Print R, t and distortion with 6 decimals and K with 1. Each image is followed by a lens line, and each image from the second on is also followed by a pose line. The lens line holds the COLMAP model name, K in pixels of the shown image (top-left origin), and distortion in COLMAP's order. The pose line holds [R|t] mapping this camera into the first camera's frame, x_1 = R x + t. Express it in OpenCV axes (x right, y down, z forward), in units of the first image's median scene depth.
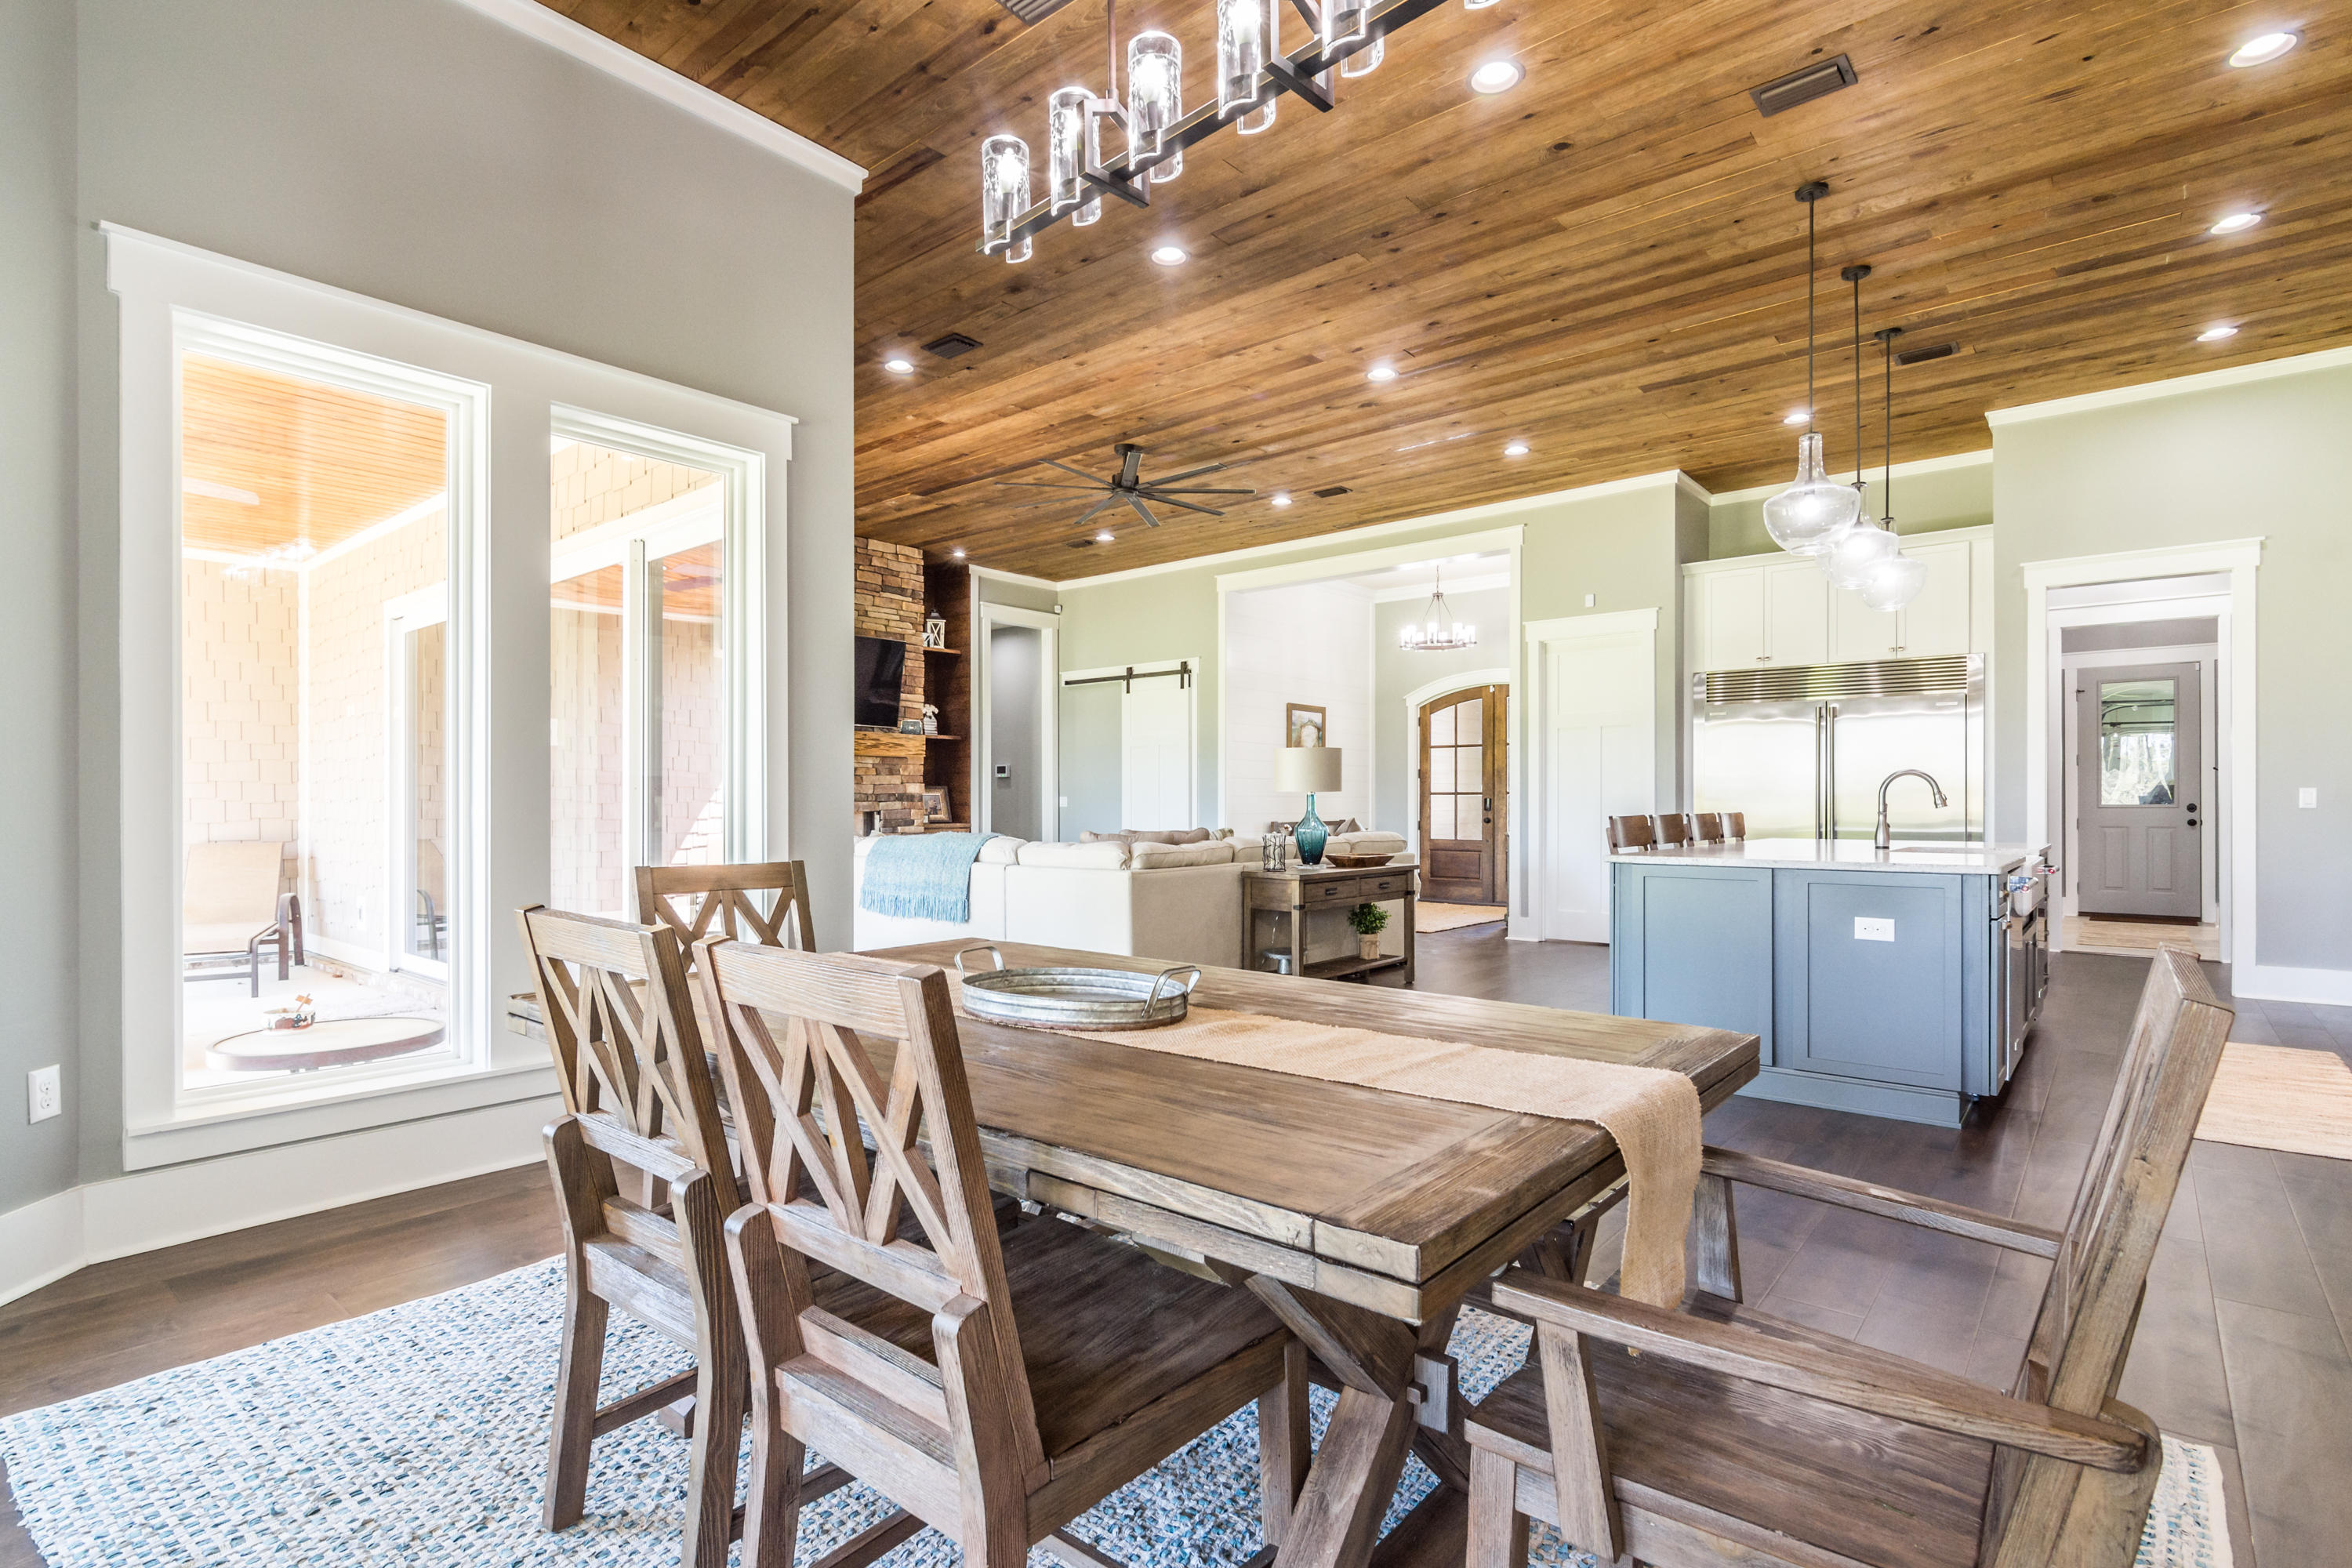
lens RADIAL K [[1123.0, 0, 1164.9], [0, 1123.0, 803.5], [0, 0, 1]] dist [-0.007113, 0.001744]
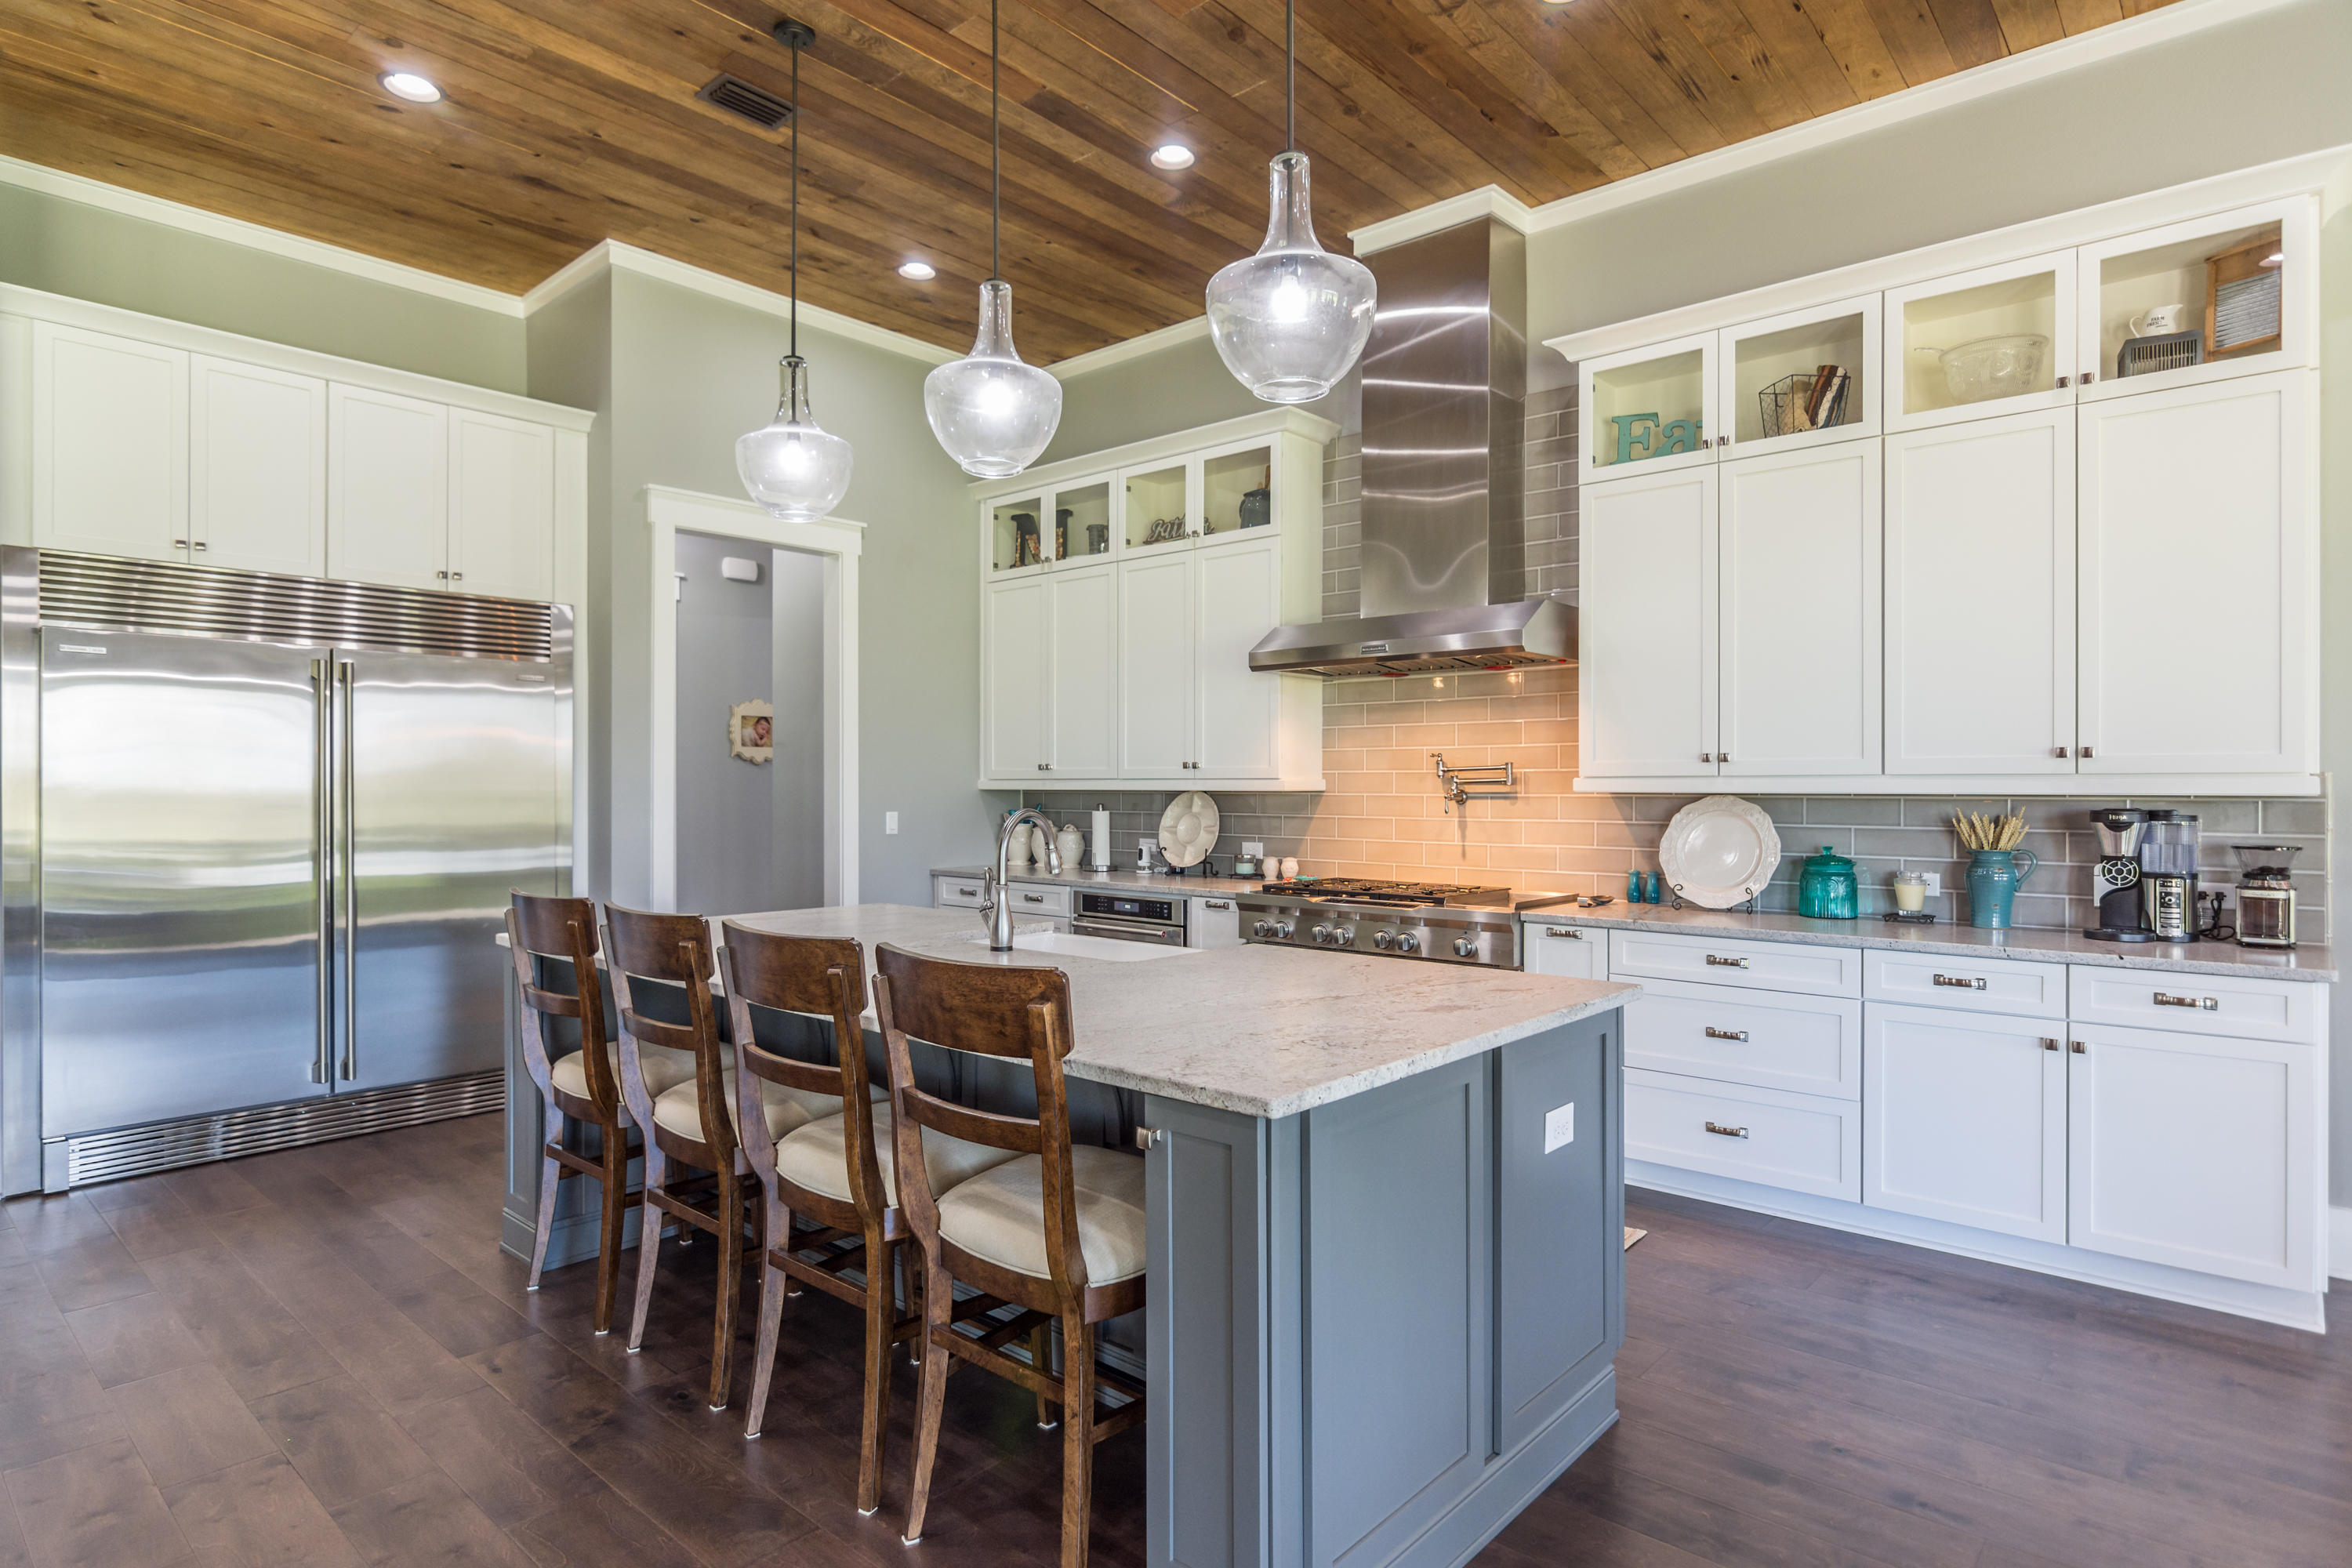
lens RADIAL K [[1271.3, 0, 1172.6], [0, 1271.3, 791.9], [0, 0, 1]] dist [-0.009918, 0.009468]
pose [[0.027551, 0.001528, 0.999619, 0.002852], [-0.001189, 0.999998, -0.001495, -0.020731], [-0.999620, -0.001147, 0.027552, 0.508778]]
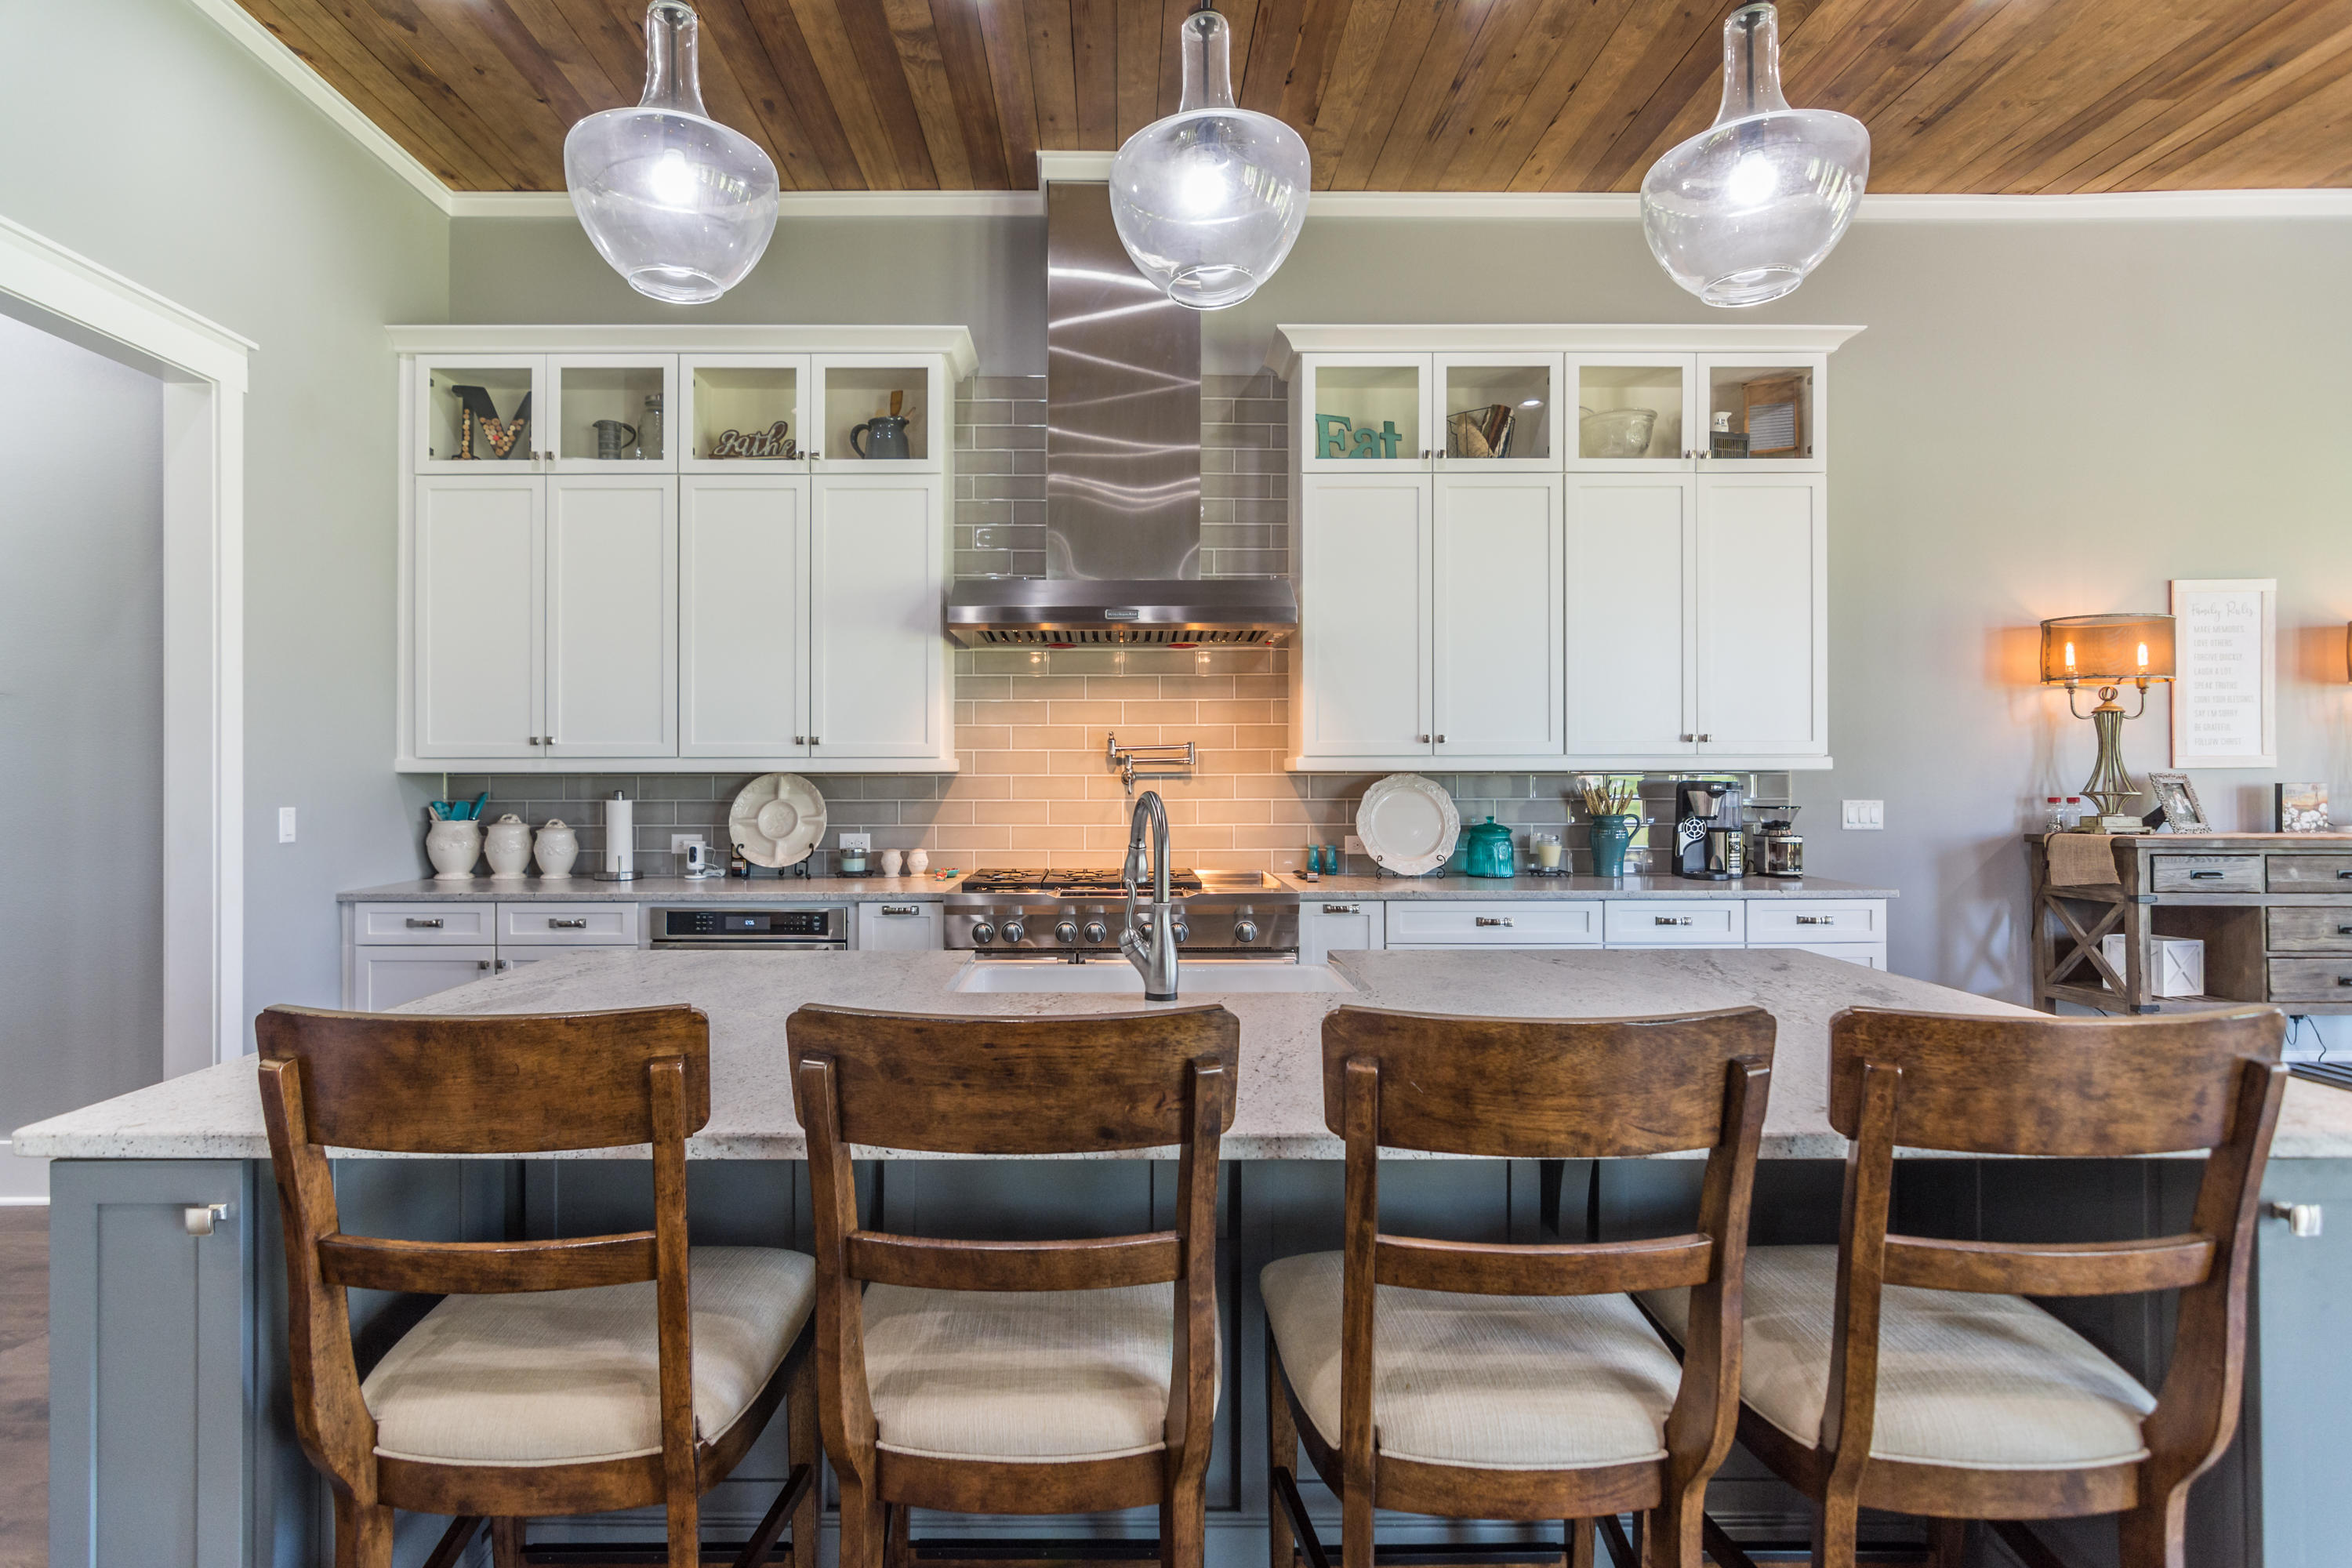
lens RADIAL K [[1123.0, 0, 1157.2], [0, 1123.0, 774.5], [0, 0, 1]] dist [-0.007113, 0.001744]
pose [[-0.650140, 0.000462, 0.759814, 0.195692], [0.004951, 0.999981, 0.003628, -0.022263], [-0.759798, 0.006121, -0.650130, 0.698783]]
